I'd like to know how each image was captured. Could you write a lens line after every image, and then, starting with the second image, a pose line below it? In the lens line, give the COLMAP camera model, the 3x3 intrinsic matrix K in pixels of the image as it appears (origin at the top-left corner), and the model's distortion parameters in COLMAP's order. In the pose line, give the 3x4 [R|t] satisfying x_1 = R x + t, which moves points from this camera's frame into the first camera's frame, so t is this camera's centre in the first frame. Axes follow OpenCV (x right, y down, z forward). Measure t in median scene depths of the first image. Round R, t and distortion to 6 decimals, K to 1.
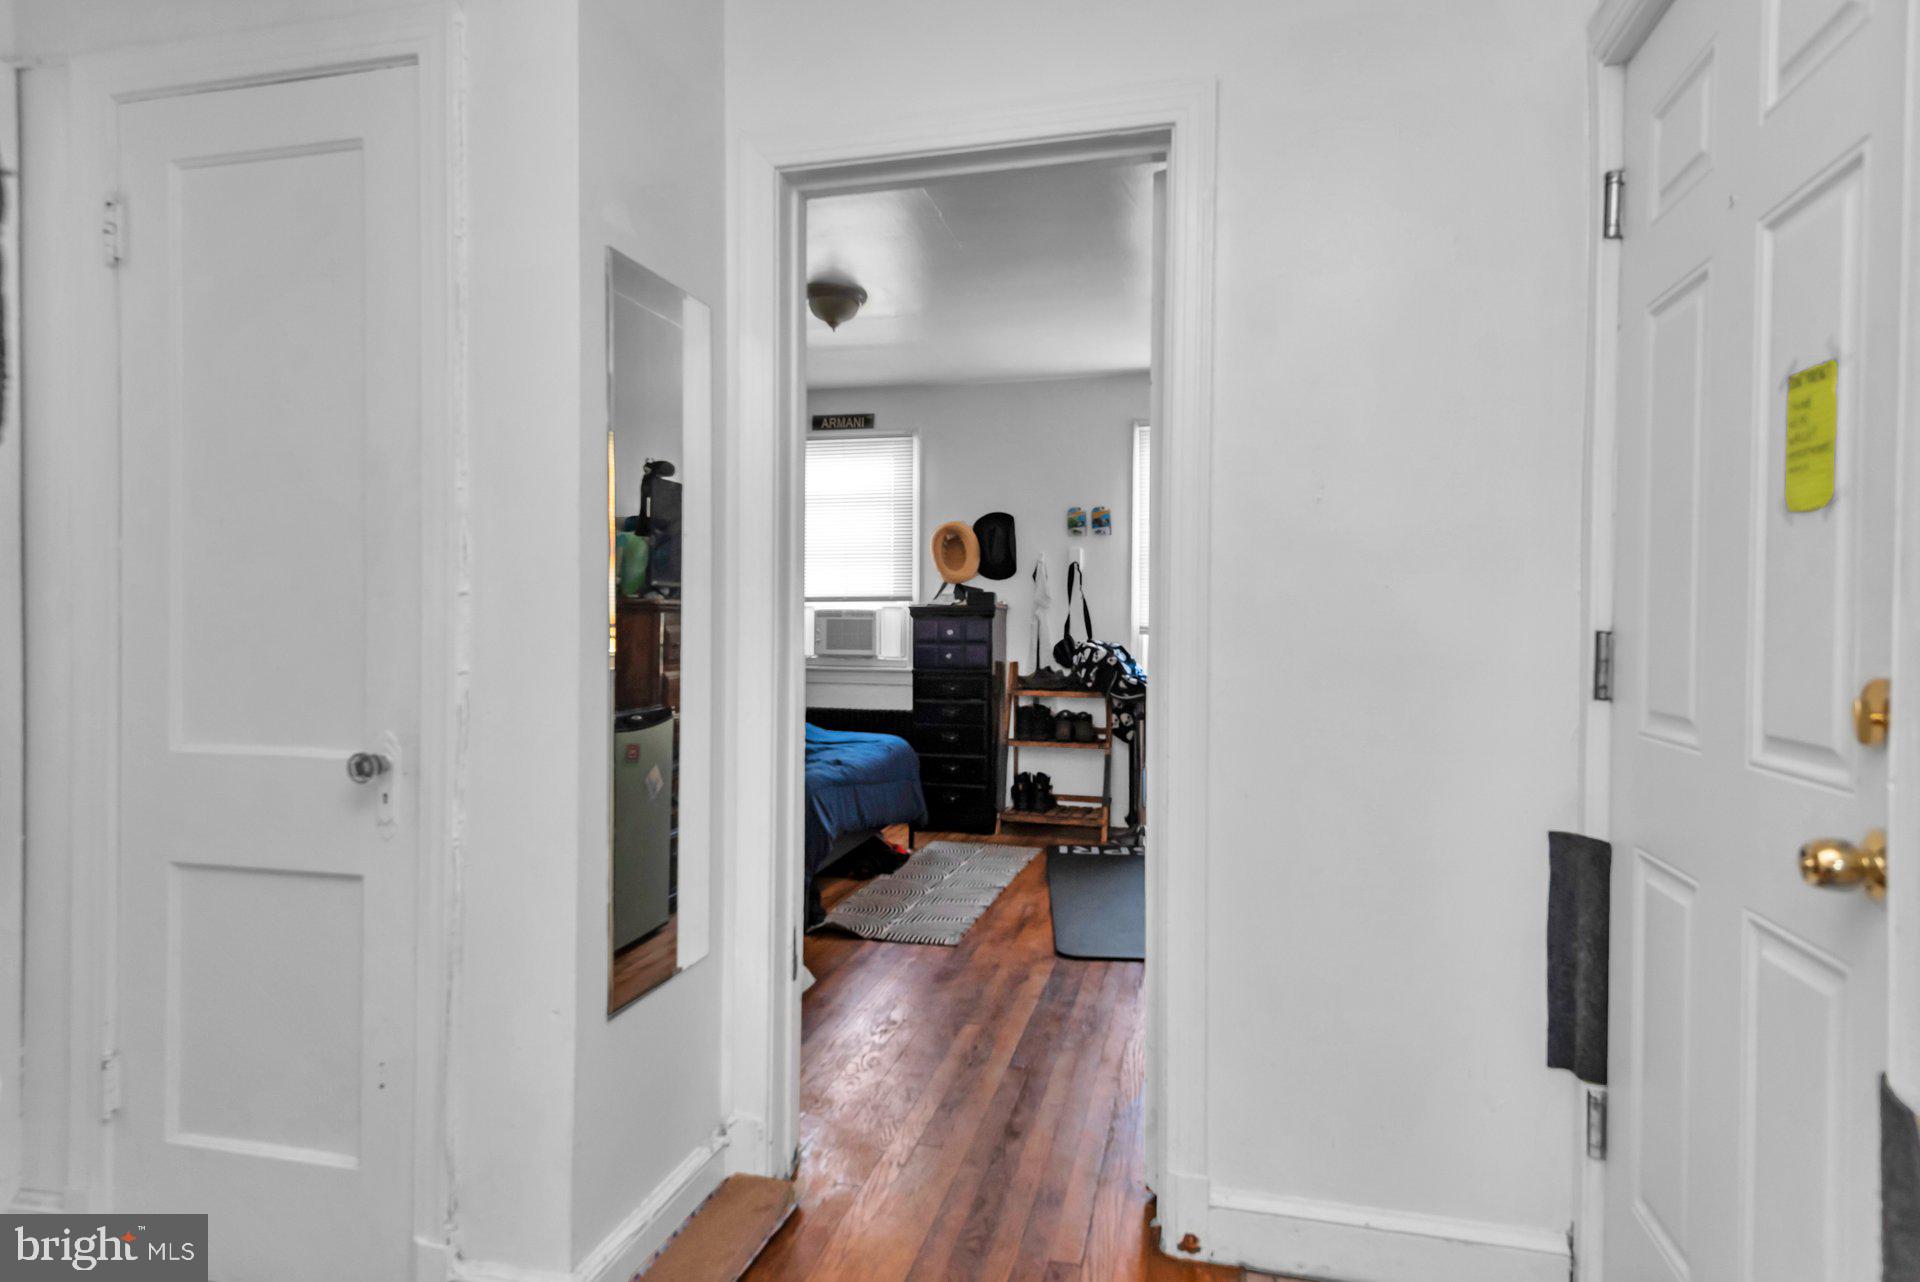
lens RADIAL K [[932.0, 0, 960.3], [0, 932.0, 629.8], [0, 0, 1]] dist [0.003322, -0.000899]
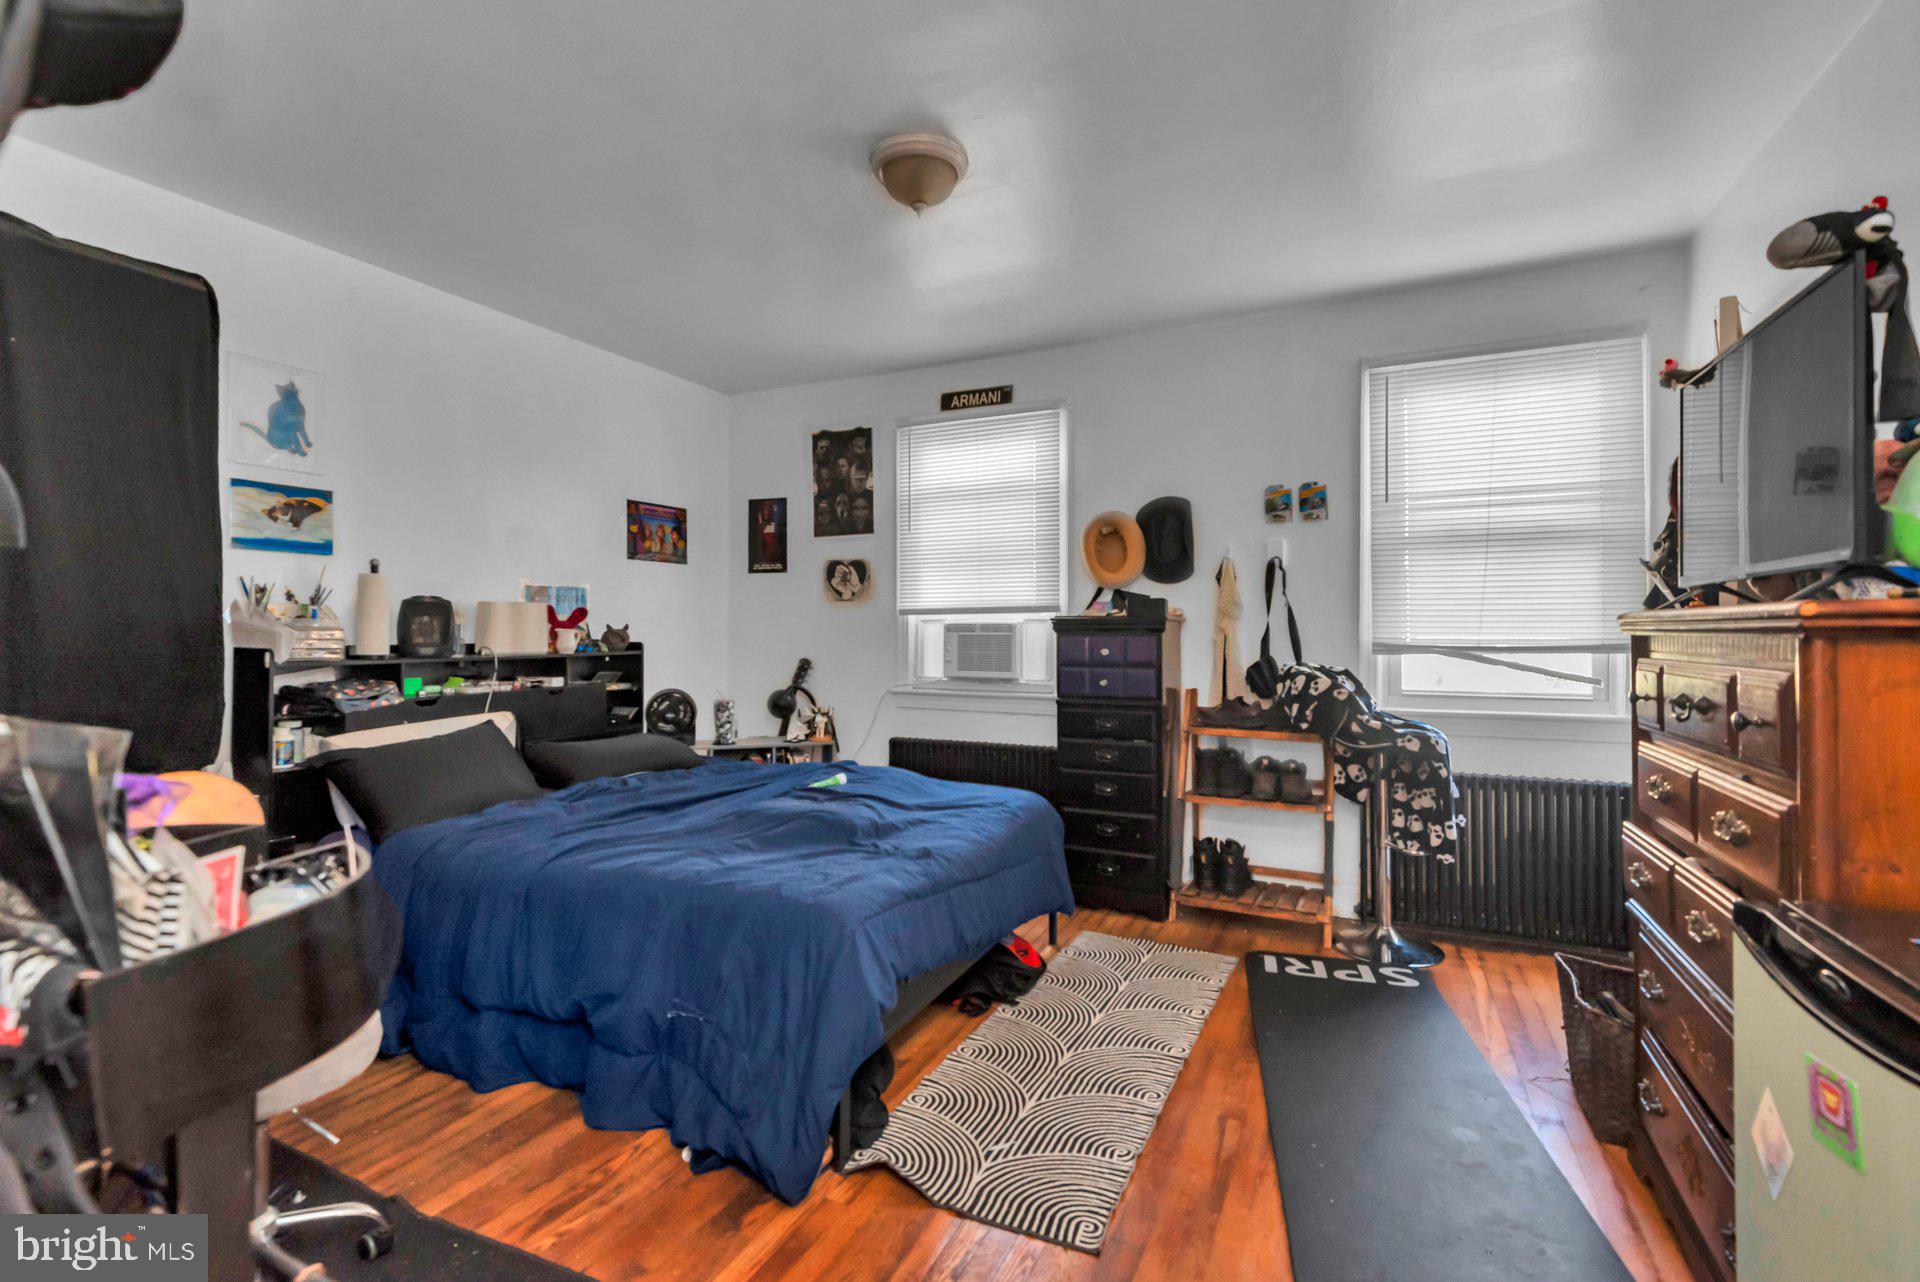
lens RADIAL K [[861.1, 0, 933.4], [0, 861.1, 626.3], [0, 0, 1]] dist [0.016069, -0.000113]
pose [[0.974812, -0.005846, -0.222951, 0.009220], [0.002187, 0.999859, -0.016655, -0.006481], [0.223017, 0.015748, 0.974687, 0.270067]]
